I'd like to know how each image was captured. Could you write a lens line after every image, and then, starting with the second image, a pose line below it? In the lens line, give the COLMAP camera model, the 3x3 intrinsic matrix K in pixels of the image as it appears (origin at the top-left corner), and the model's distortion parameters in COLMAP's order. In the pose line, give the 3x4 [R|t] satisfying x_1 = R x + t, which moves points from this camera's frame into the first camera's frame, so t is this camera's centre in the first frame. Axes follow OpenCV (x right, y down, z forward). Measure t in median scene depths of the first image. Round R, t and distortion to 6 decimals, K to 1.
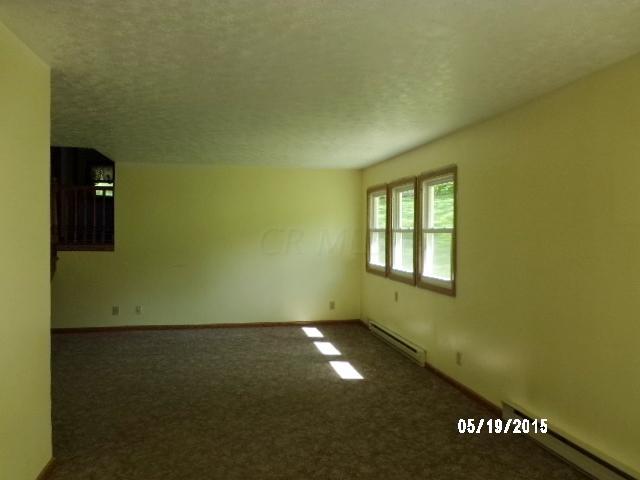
lens RADIAL K [[492.4, 0, 320.0], [0, 492.4, 240.0], [0, 0, 1]] dist [-0.083235, 0.006610]
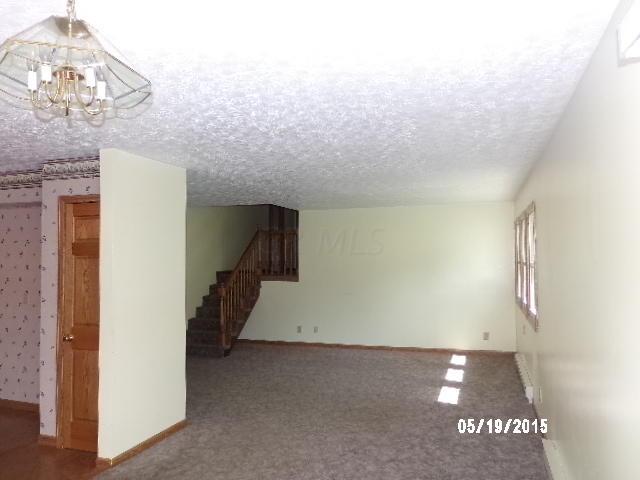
lens RADIAL K [[492.4, 0, 320.0], [0, 492.4, 240.0], [0, 0, 1]] dist [-0.083235, 0.006610]
pose [[0.852825, -0.030409, -0.521311, 0.343031], [0.005122, 0.998742, -0.049879, -0.024408], [0.522172, 0.039868, 0.851908, -0.074486]]
